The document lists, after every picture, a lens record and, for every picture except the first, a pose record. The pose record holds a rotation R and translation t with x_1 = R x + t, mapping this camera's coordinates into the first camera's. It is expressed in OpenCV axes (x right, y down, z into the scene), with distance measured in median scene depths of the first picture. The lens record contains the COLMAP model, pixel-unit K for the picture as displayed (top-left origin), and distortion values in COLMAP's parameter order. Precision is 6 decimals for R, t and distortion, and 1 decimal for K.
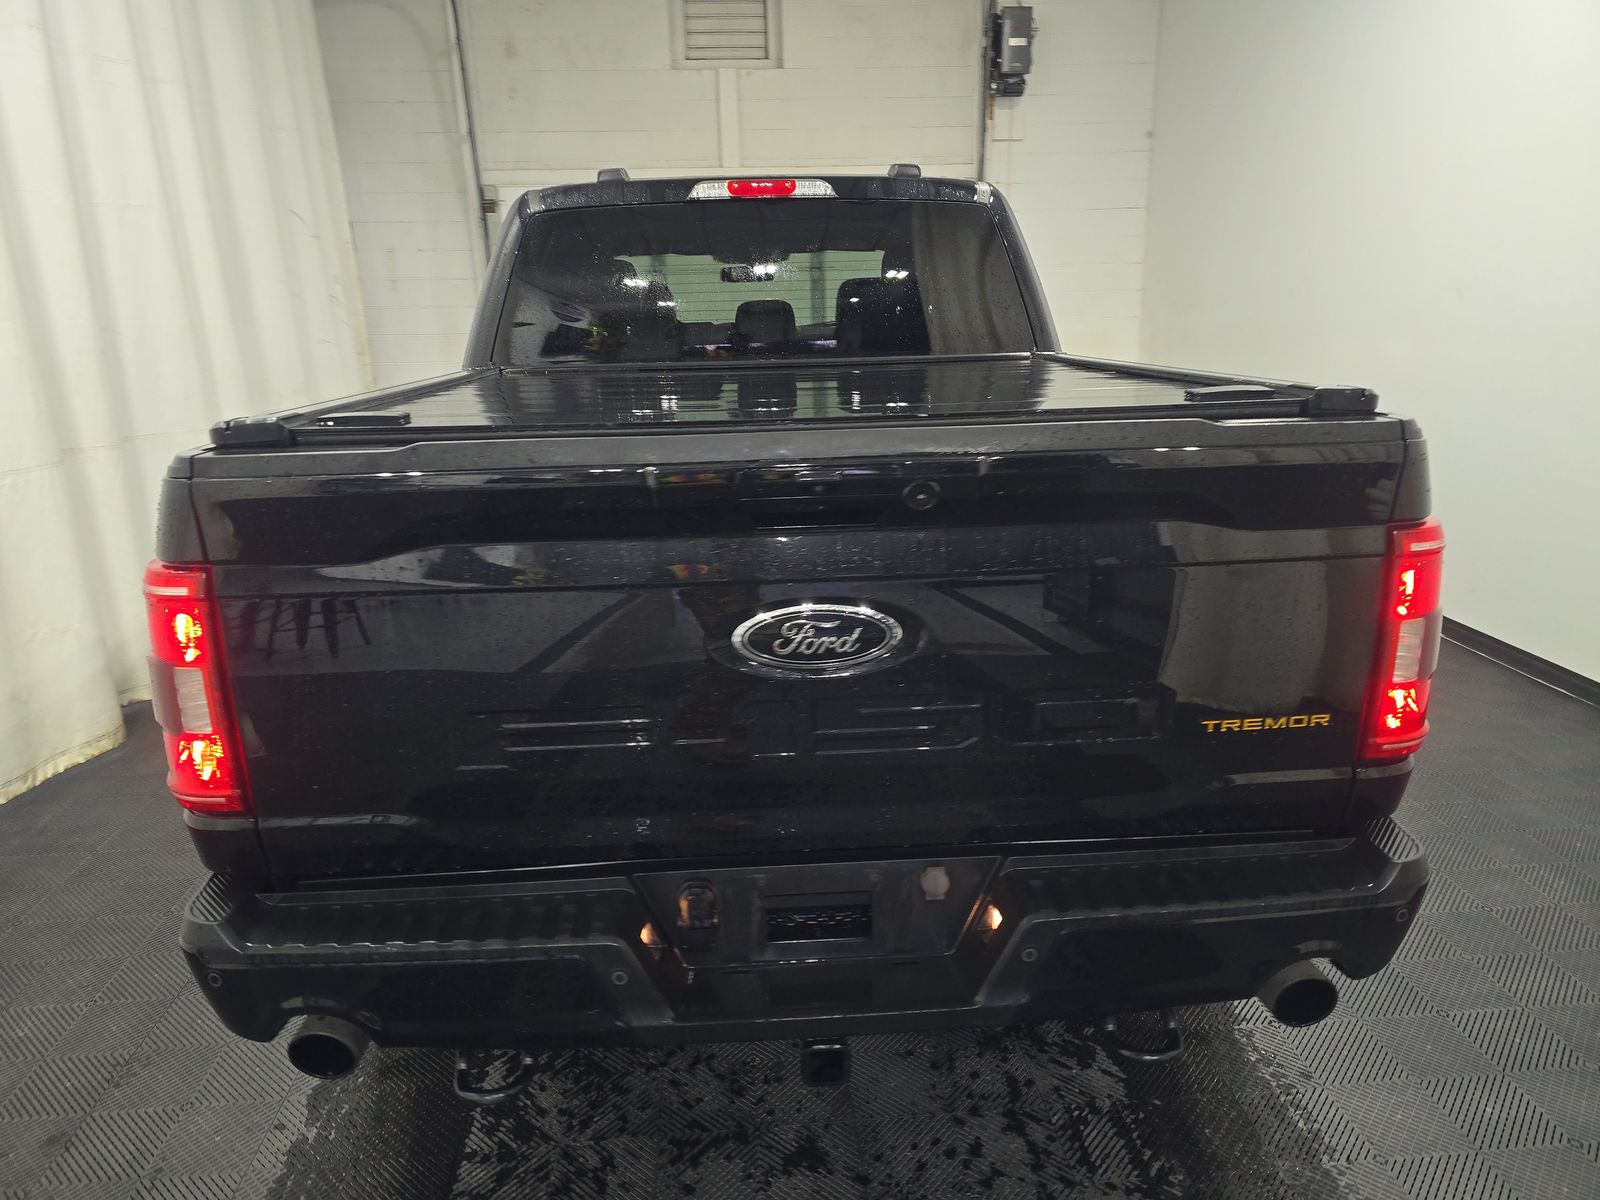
lens RADIAL K [[1078.0, 0, 800.0], [0, 1078.0, 600.0], [0, 0, 1]] dist [0.066180, -0.072212]
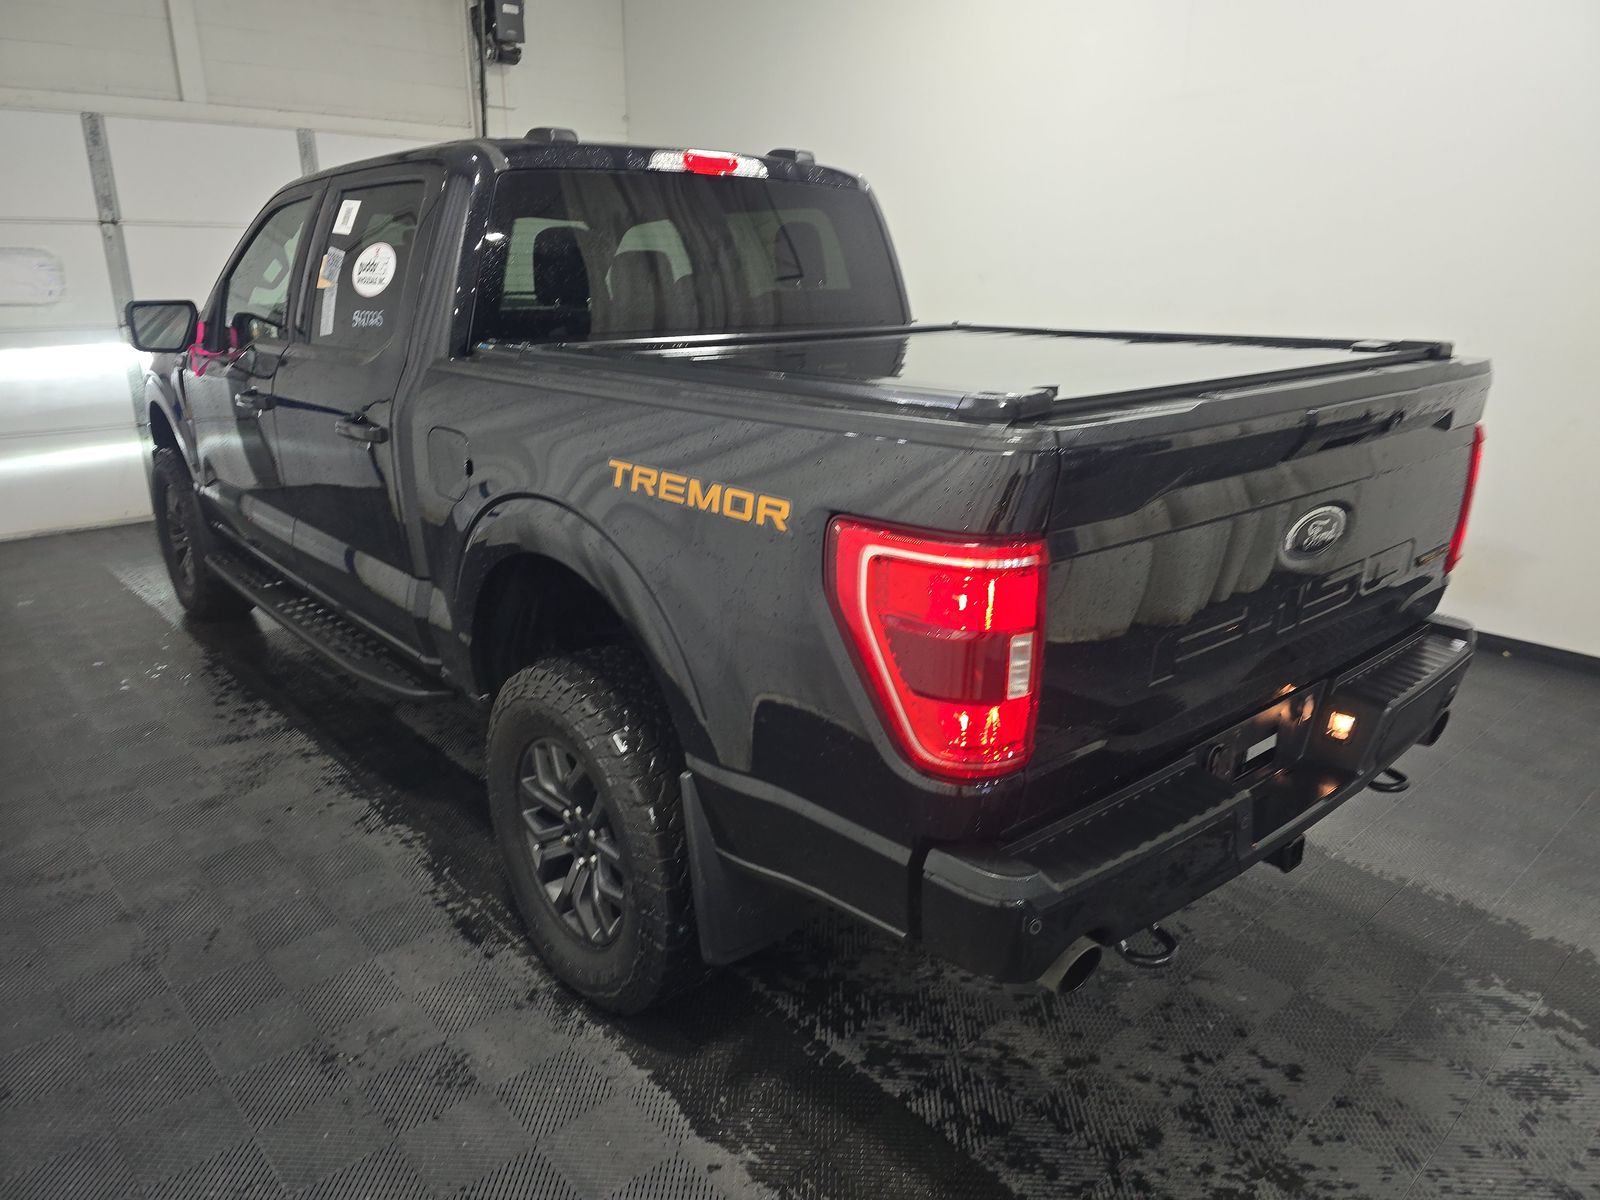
lens RADIAL K [[1078.0, 0, 800.0], [0, 1078.0, 600.0], [0, 0, 1]] dist [0.066180, -0.072212]
pose [[0.791083, -0.159295, 0.590604, -0.602332], [0.144266, 0.986848, 0.072932, -0.034935], [-0.594454, 0.027509, 0.803659, 0.134566]]
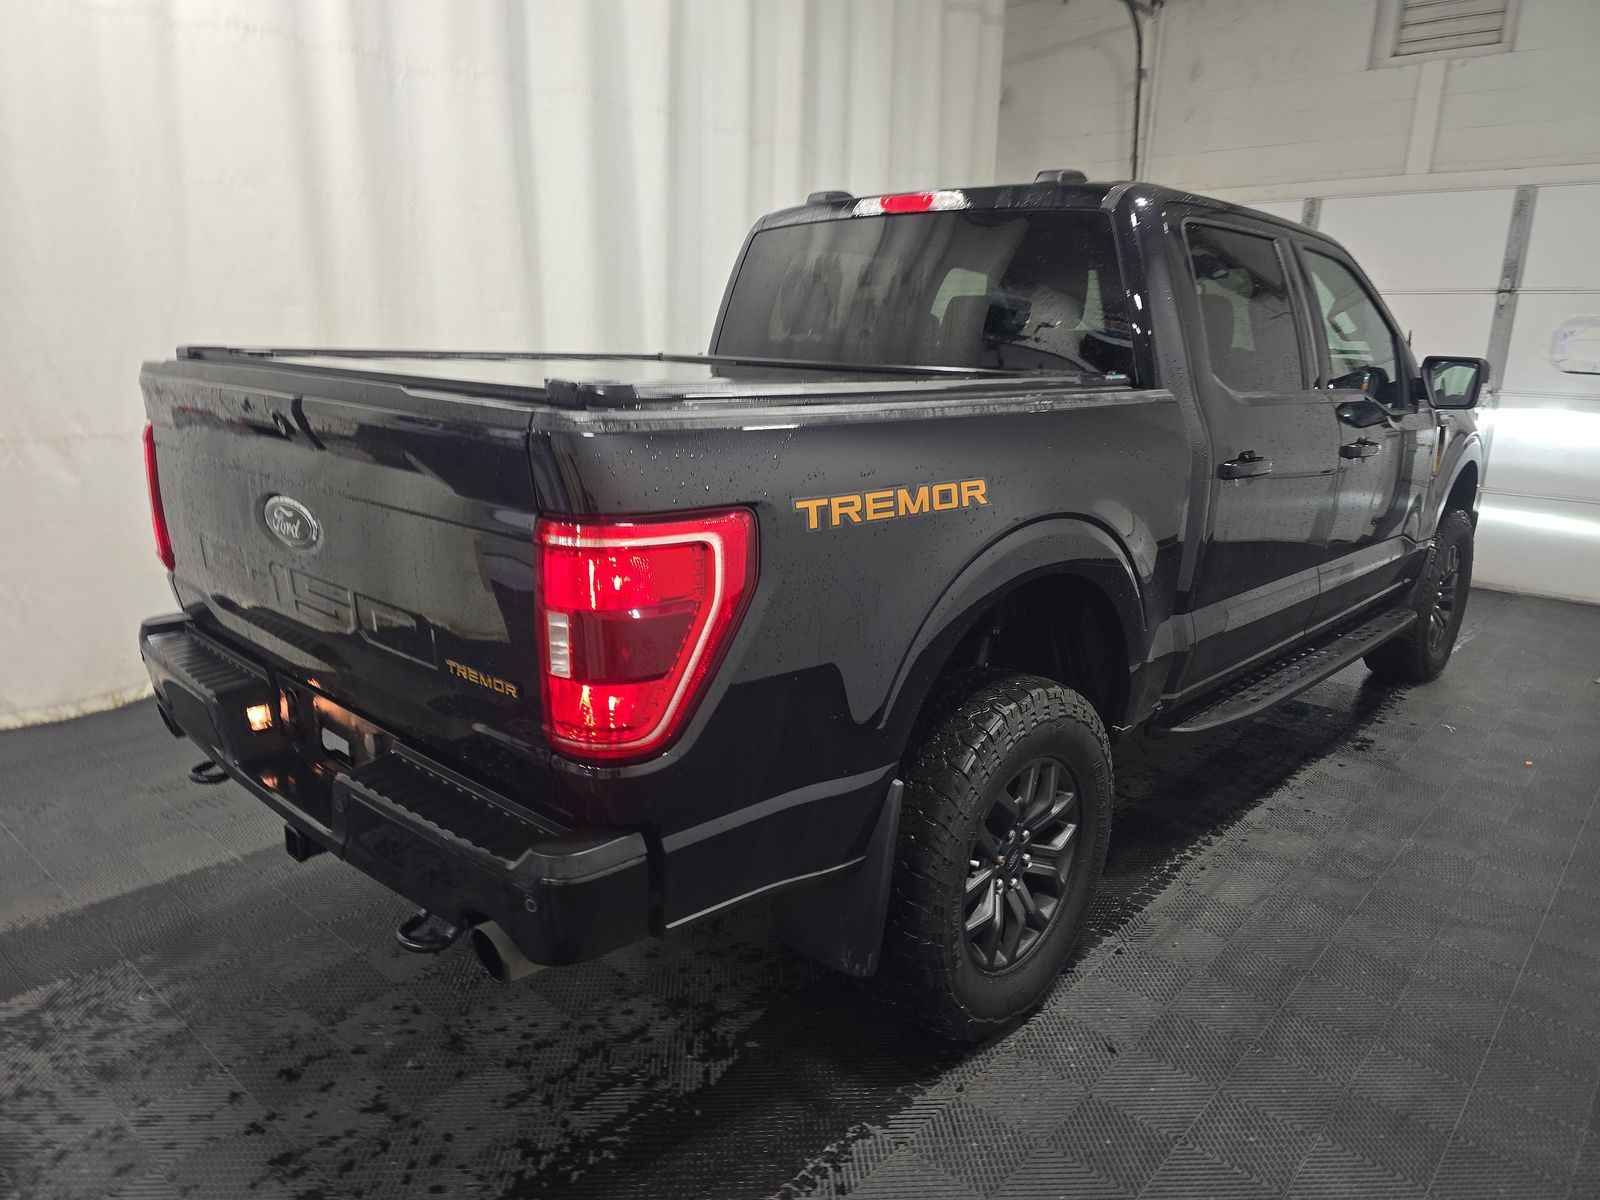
lens RADIAL K [[1085.8, 0, 826.4], [0, 1085.8, 600.7], [0, 0, 1]] dist [0.077125, -0.073434]
pose [[0.694897, 0.212956, -0.686854, 0.678402], [-0.230313, 0.970740, 0.067964, -0.056198], [0.681230, 0.110964, 0.723611, 0.211788]]
